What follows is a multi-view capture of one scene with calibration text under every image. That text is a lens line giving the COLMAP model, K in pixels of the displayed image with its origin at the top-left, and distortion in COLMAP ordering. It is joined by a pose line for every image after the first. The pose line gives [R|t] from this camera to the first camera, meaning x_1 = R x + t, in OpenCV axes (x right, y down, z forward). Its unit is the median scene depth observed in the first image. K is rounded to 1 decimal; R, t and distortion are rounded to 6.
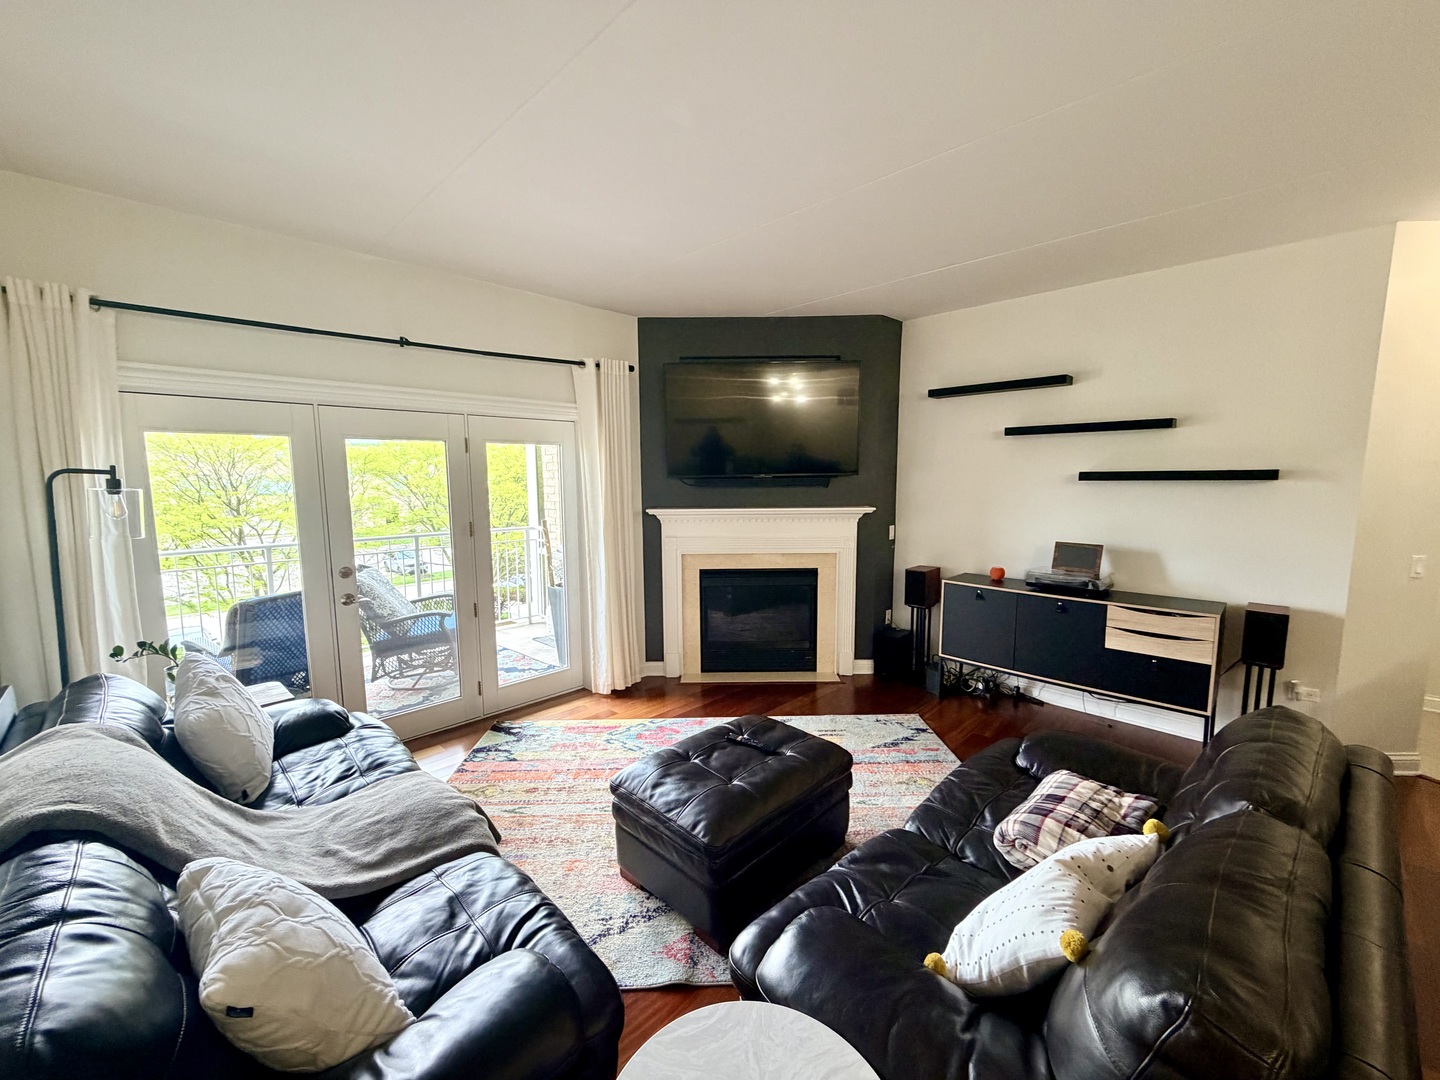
lens RADIAL K [[578.5, 0, 716.2], [0, 578.5, 539.5], [0, 0, 1]] dist [0.006938, -0.000021]
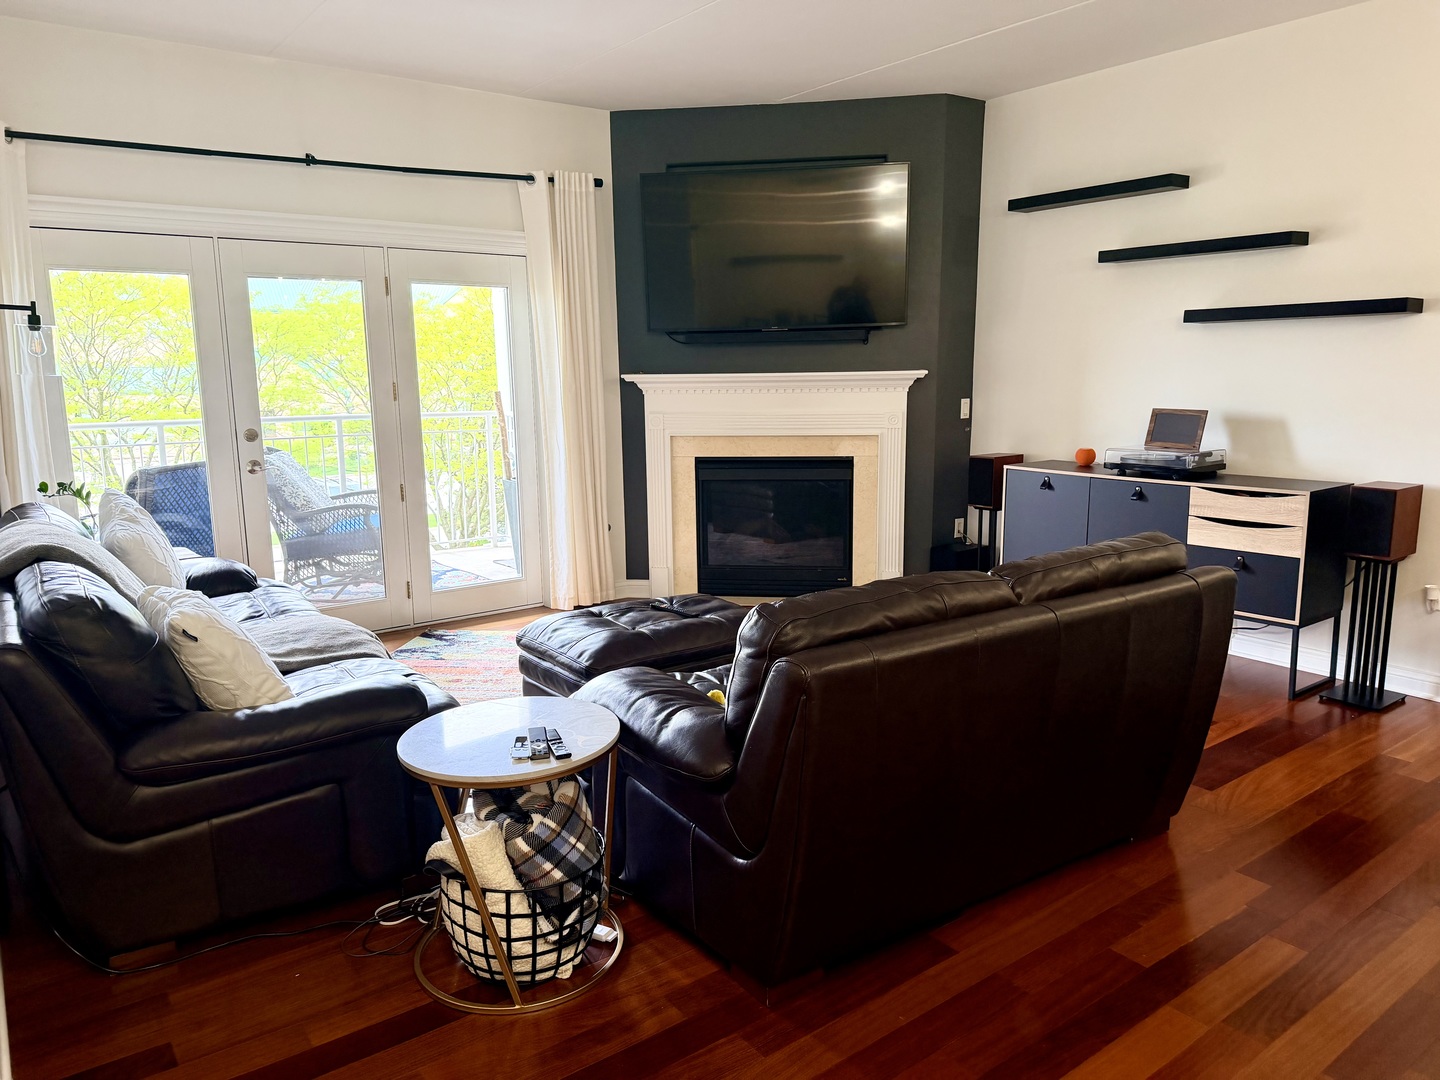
lens RADIAL K [[1006.7, 0, 720.0], [0, 1006.7, 540.0], [0, 0, 1]] dist [0.109955, -0.154109]
pose [[0.990267, 0.020429, -0.137673, 0.227376], [-0.012005, 0.998020, 0.061740, 0.095966], [0.138662, -0.059487, 0.988552, -0.358372]]
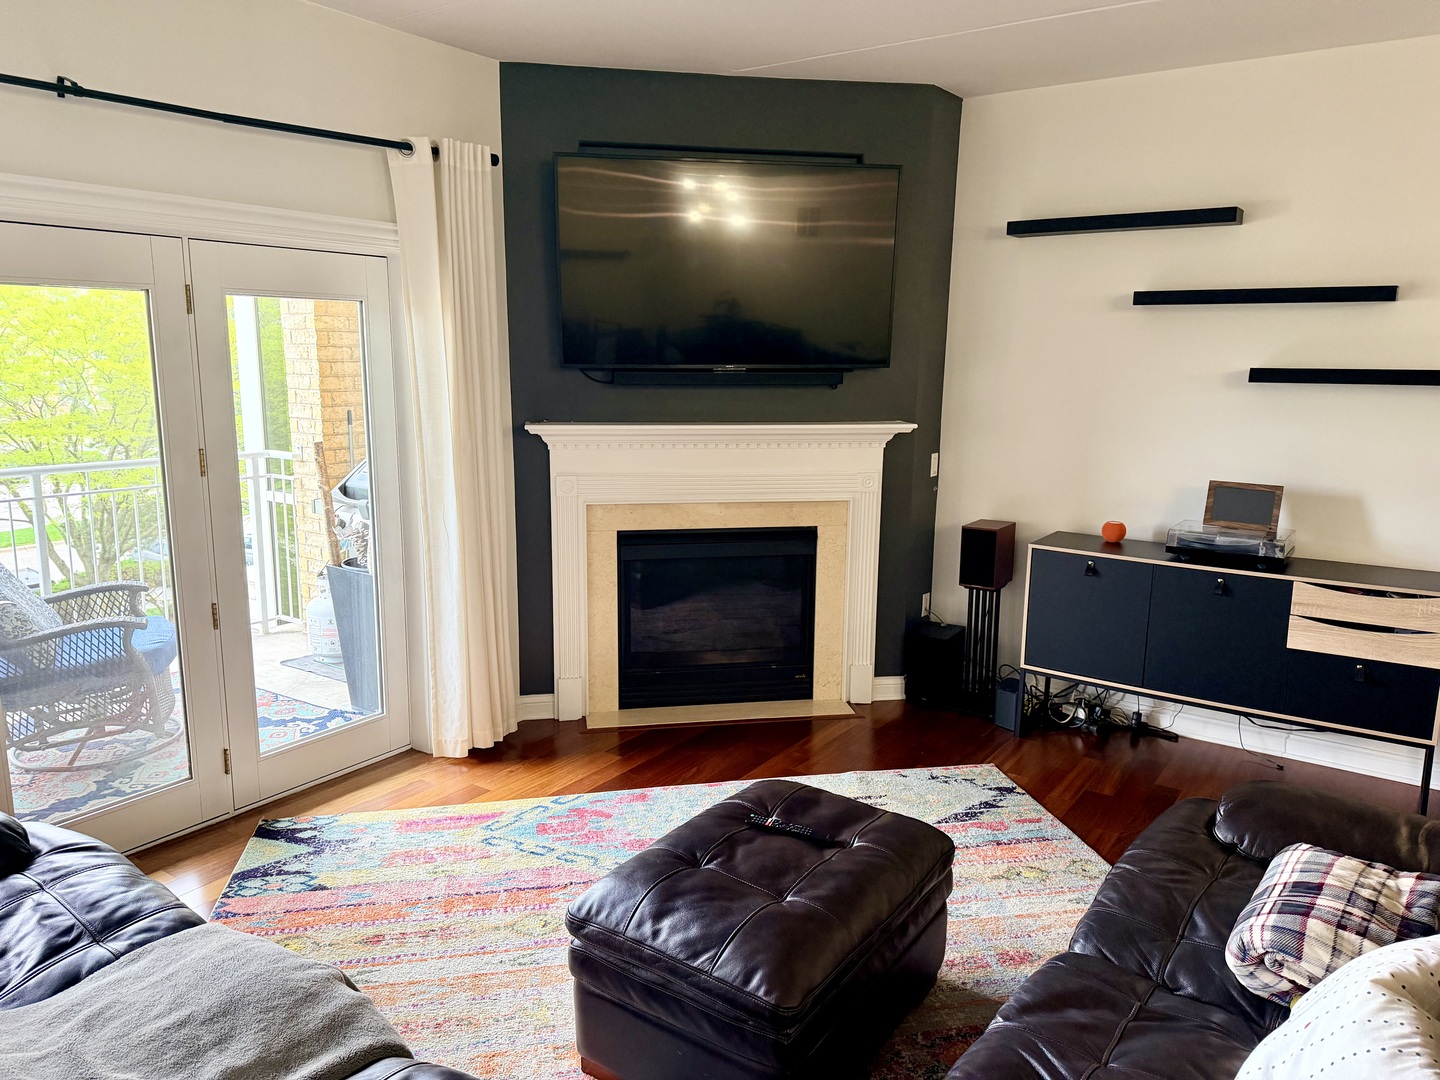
lens RADIAL K [[1017.8, 0, 720.0], [0, 1017.8, 540.0], [0, 0, 1]] dist [0.066903, -0.072452]
pose [[0.984421, -0.014952, 0.175192, -0.126790], [0.002422, 0.997436, 0.071521, -0.013095], [-0.175812, -0.069982, 0.981933, 0.003378]]
